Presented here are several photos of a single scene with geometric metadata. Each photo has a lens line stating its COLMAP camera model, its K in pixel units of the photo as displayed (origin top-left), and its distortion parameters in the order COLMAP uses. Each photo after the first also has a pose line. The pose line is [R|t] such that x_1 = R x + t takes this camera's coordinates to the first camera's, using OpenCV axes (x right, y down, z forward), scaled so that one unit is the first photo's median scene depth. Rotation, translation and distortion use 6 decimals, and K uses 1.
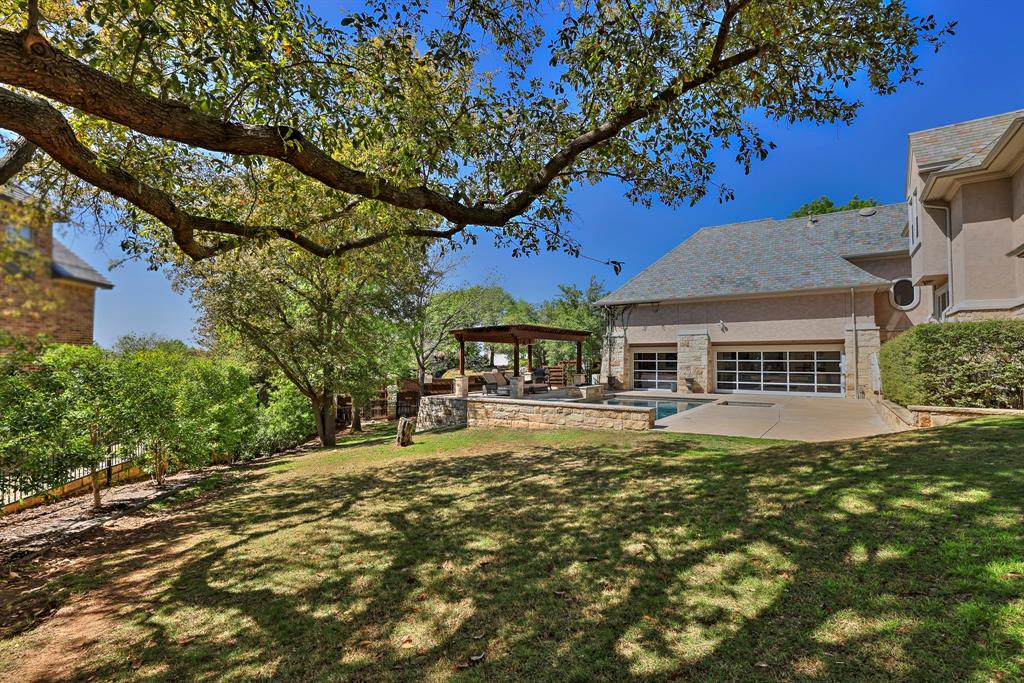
lens RADIAL K [[482.6, 0, 511.7], [0, 482.6, 328.0], [0, 0, 1]] dist [-0.042027, 0.000335]
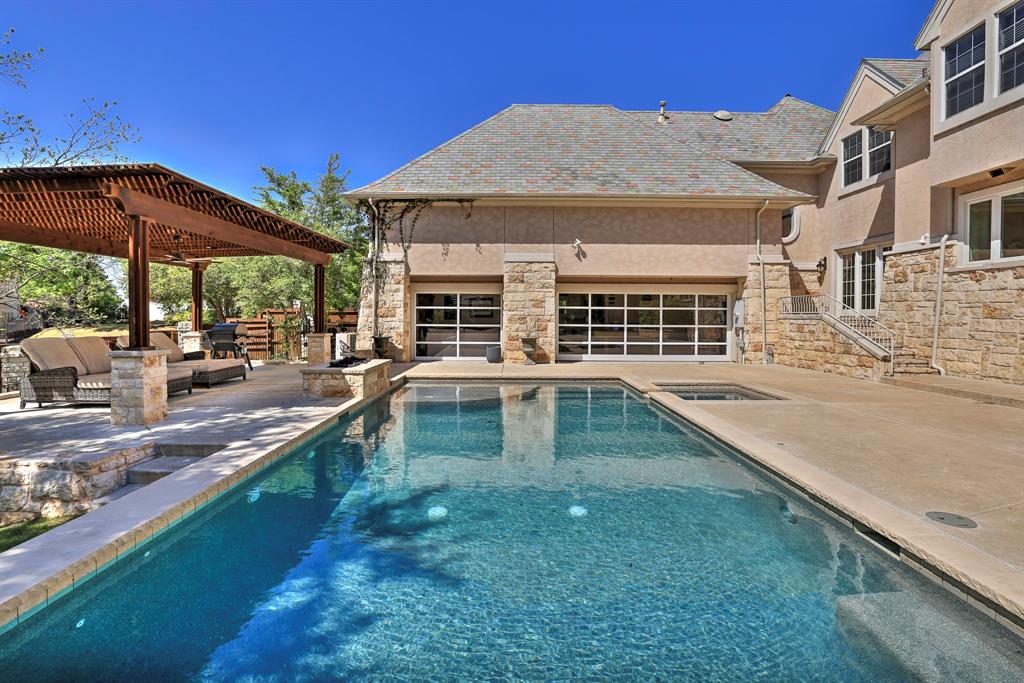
lens RADIAL K [[482.6, 0, 511.7], [0, 482.6, 328.0], [0, 0, 1]] dist [-0.042027, 0.000335]
pose [[0.818428, -0.014505, 0.574427, 0.026639], [-0.038897, 0.995990, 0.080569, 0.046227], [-0.573292, -0.088283, 0.814581, 0.527786]]
